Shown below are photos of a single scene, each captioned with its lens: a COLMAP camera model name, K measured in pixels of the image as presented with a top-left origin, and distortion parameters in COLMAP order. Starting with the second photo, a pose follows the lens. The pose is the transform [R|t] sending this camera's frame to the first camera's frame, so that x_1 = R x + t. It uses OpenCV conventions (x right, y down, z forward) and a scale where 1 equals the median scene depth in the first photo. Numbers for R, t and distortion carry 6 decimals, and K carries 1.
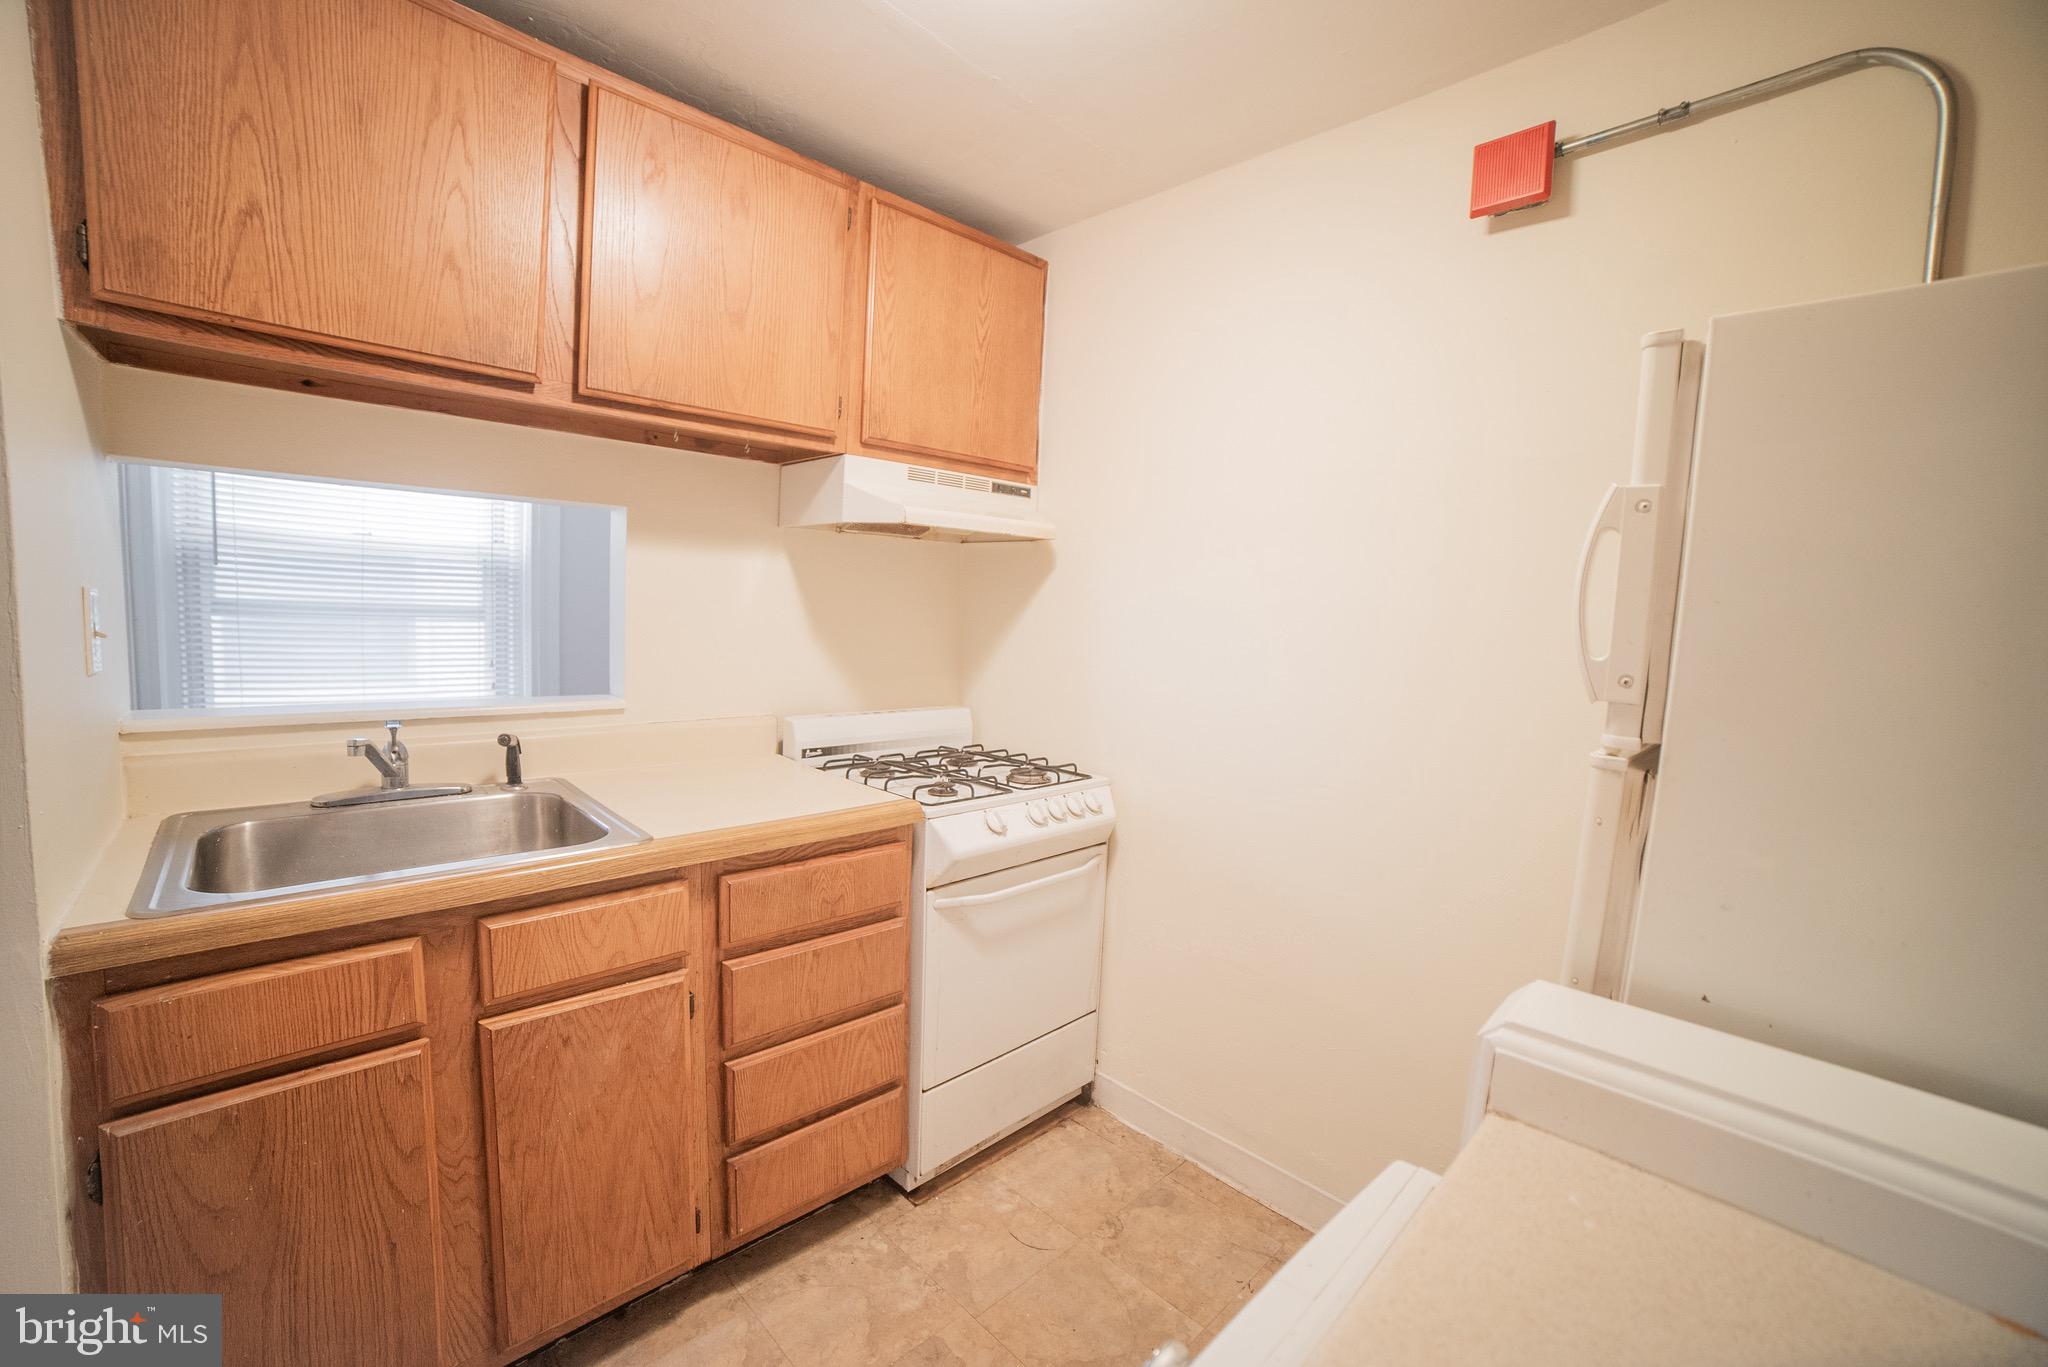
lens RADIAL K [[829.0, 0, 1011.7], [0, 829.0, 681.6], [0, 0, 1]] dist [-0.106955, 0.035047]
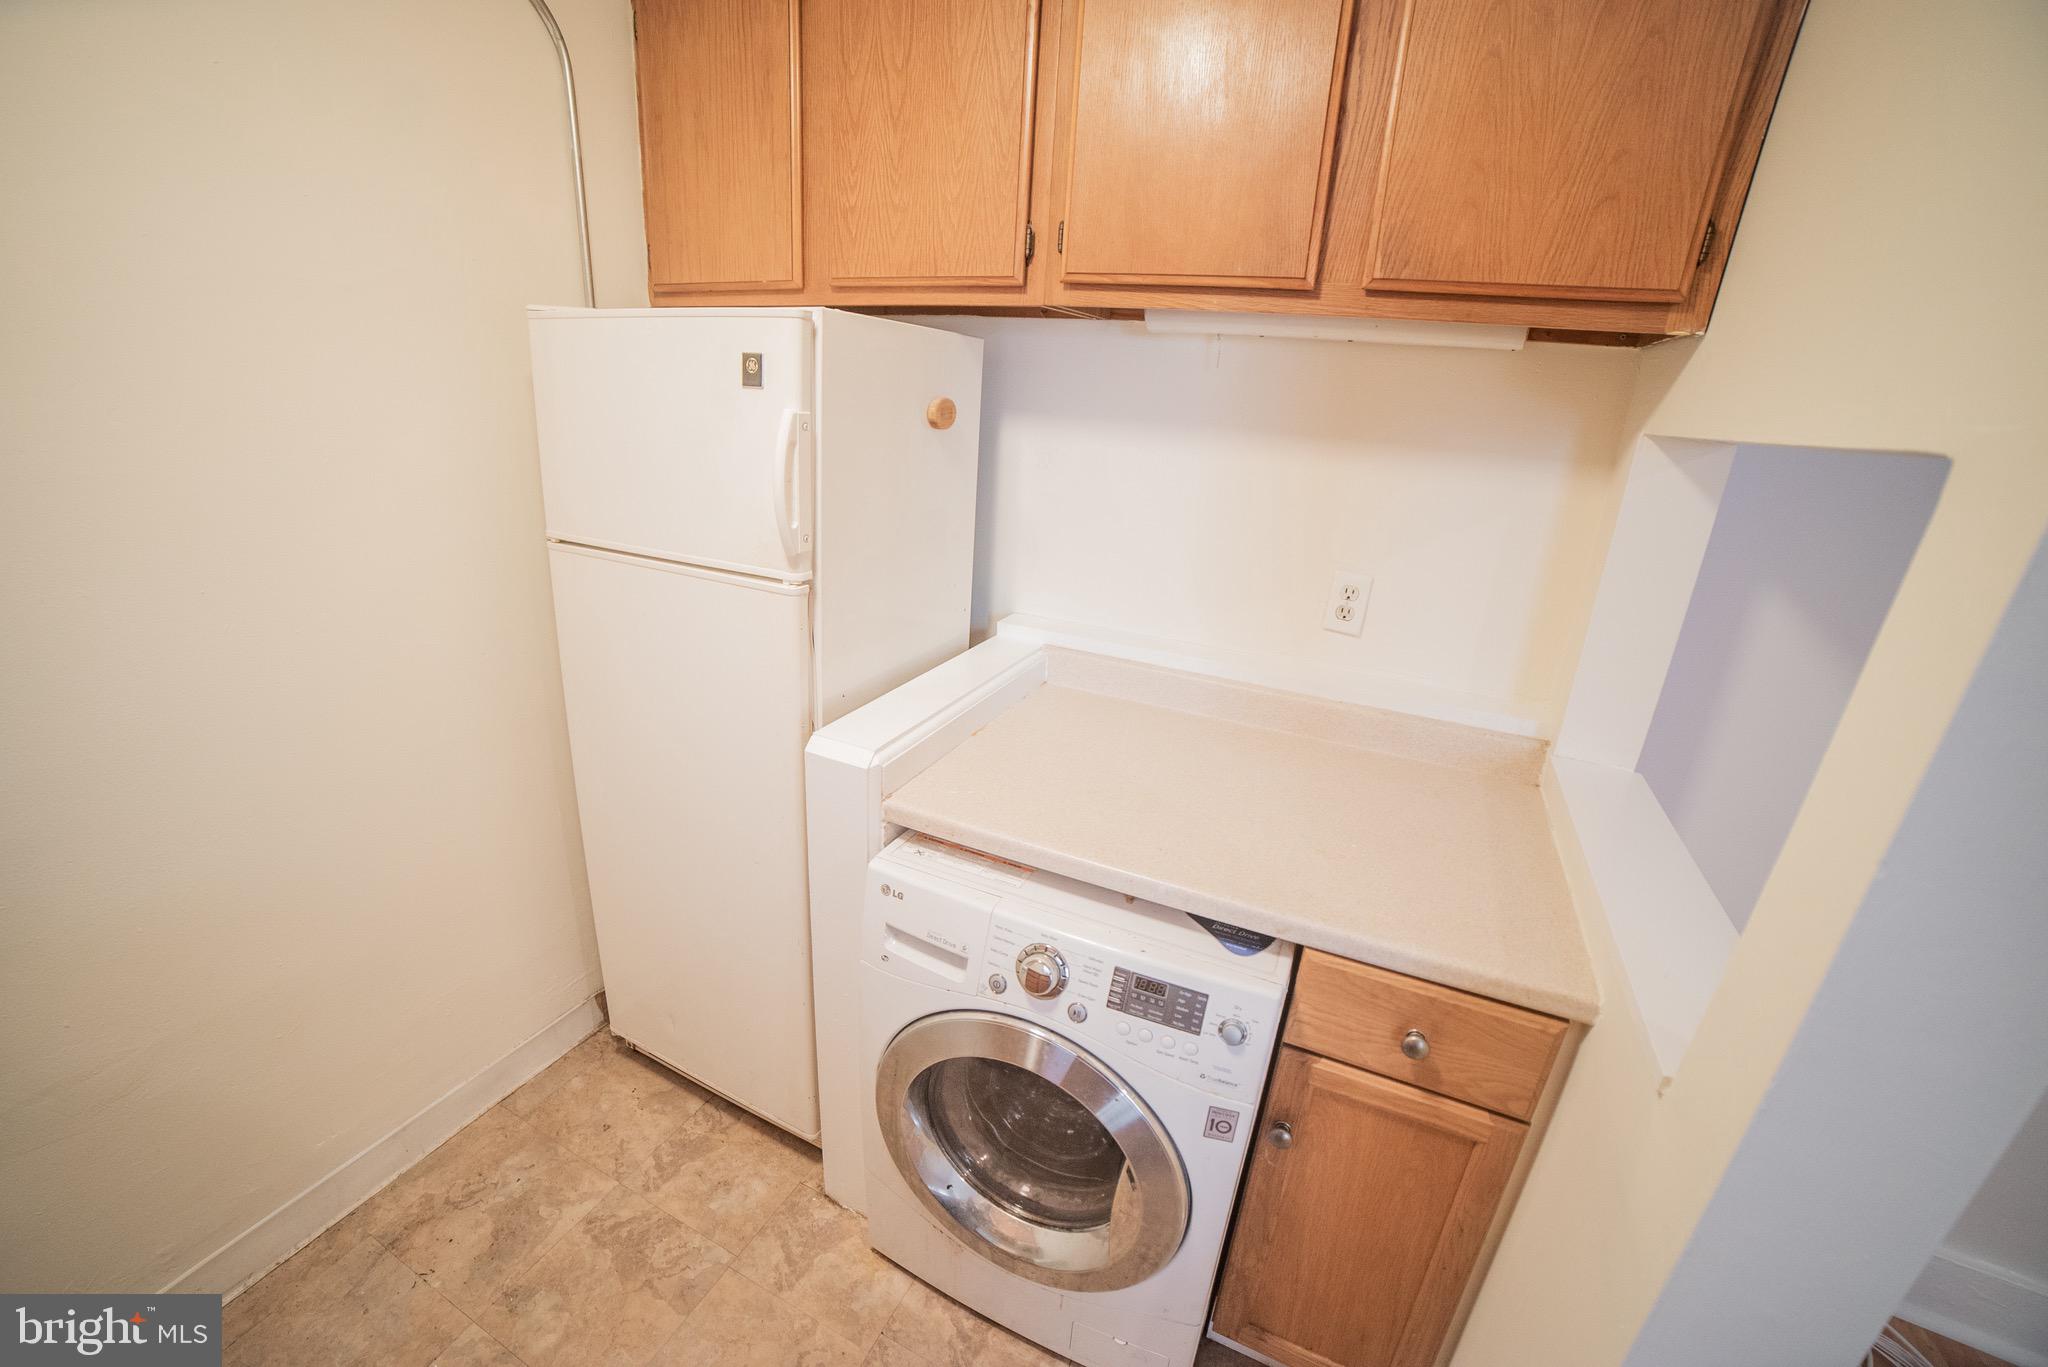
lens RADIAL K [[829.0, 0, 1011.7], [0, 829.0, 681.6], [0, 0, 1]] dist [-0.106955, 0.035047]
pose [[-0.343043, -0.376369, 0.860621, -0.393645], [0.010860, 0.914567, 0.404289, -0.176379], [-0.939257, 0.148035, -0.309649, 0.507310]]
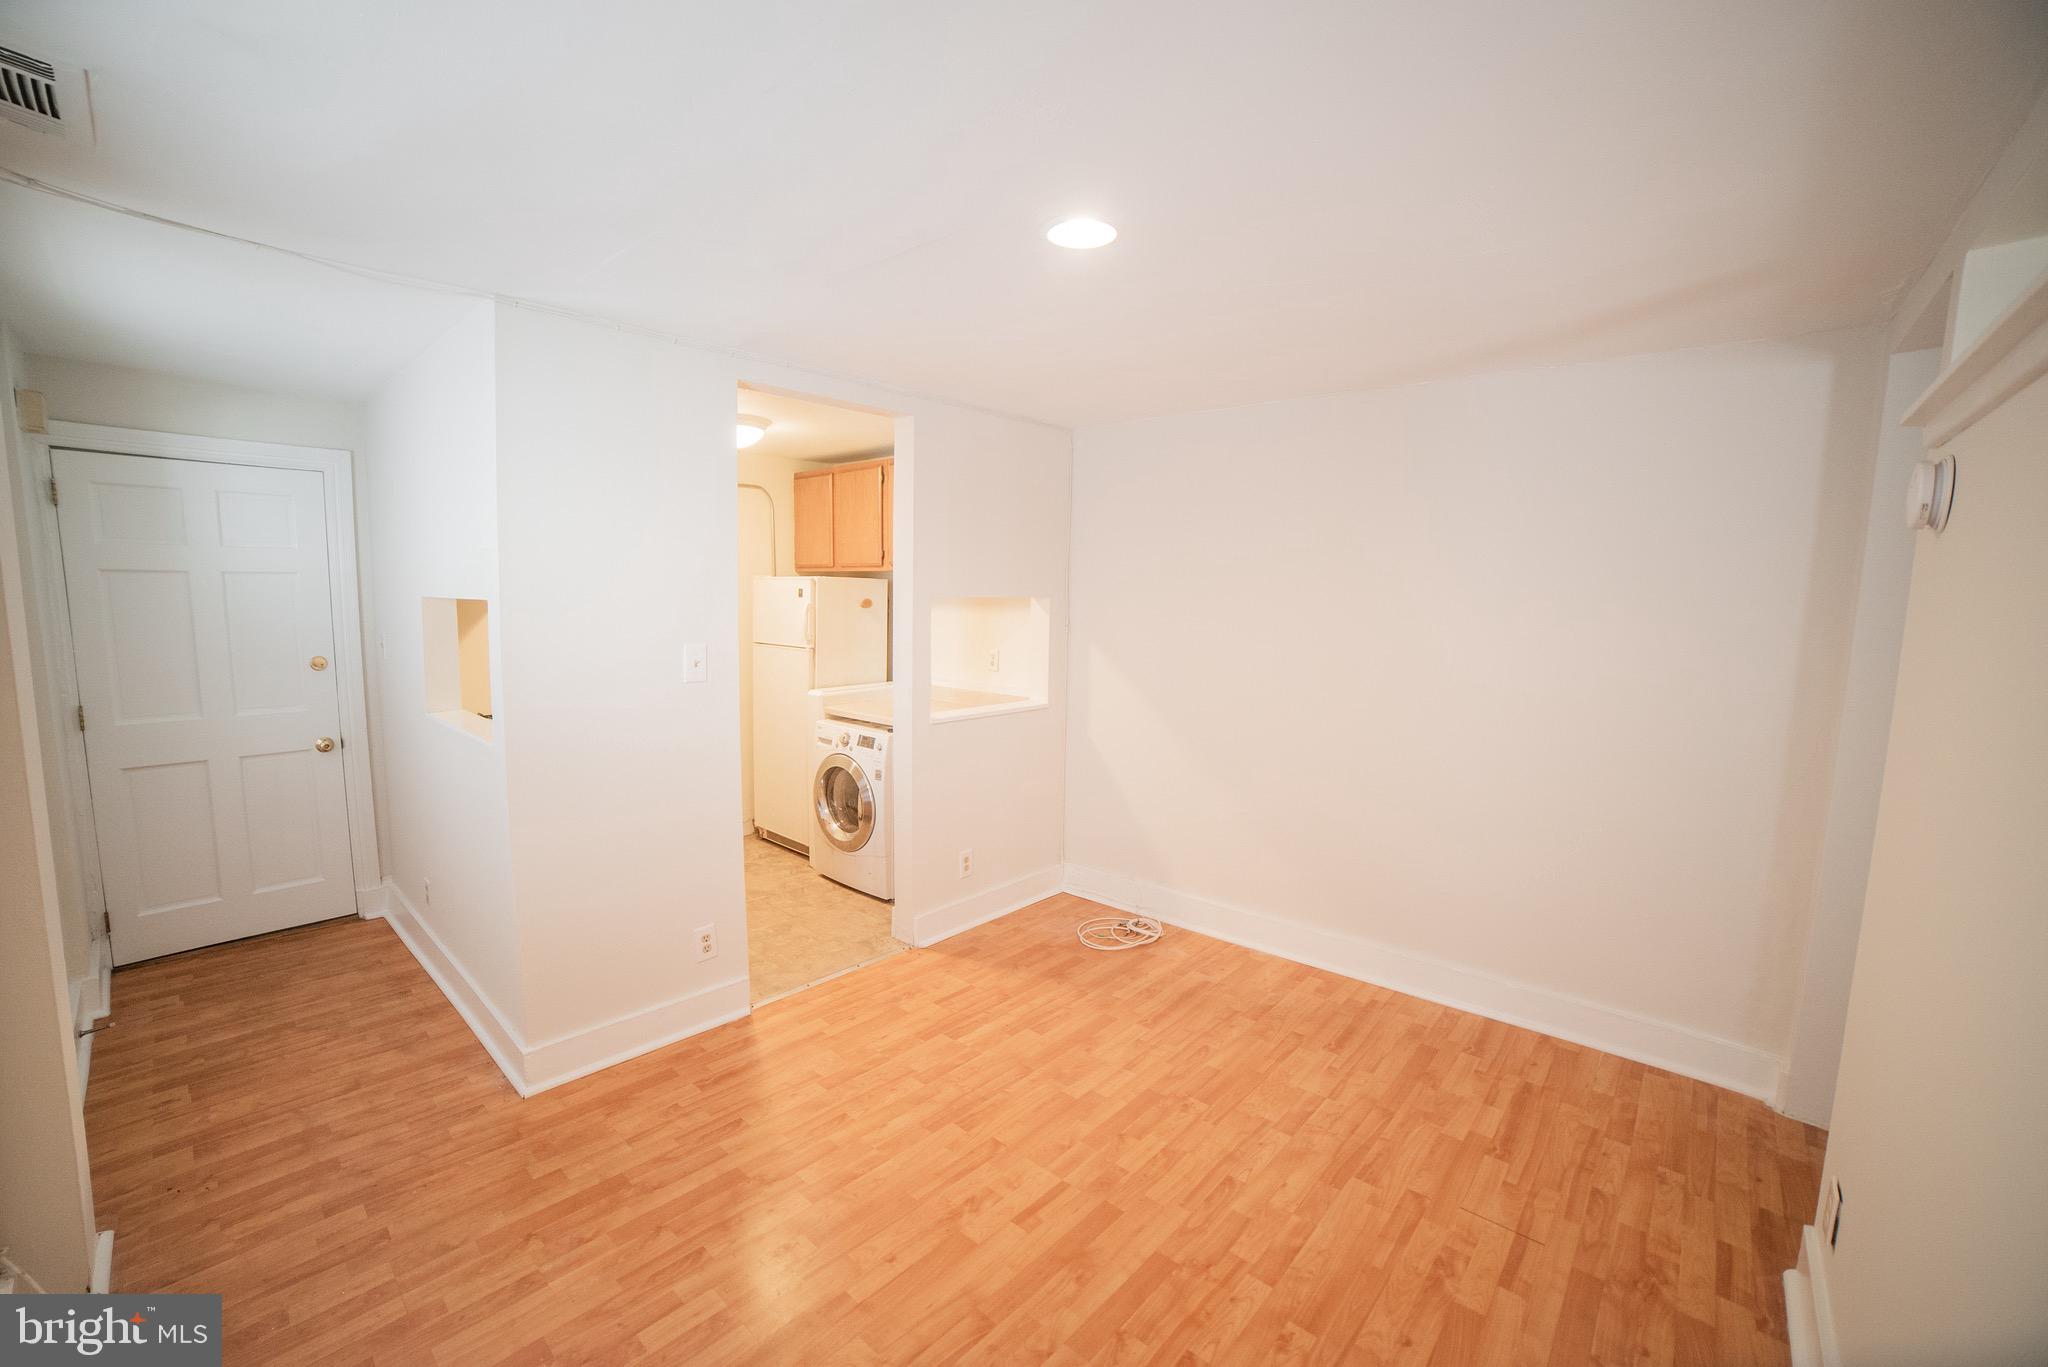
lens RADIAL K [[829.0, 0, 1011.7], [0, 829.0, 681.6], [0, 0, 1]] dist [-0.106955, 0.035047]
pose [[-0.071454, -0.155158, 0.985302, -2.389418], [0.069977, 0.984613, 0.160124, -0.240053], [-0.994986, 0.080390, -0.059497, -0.045027]]
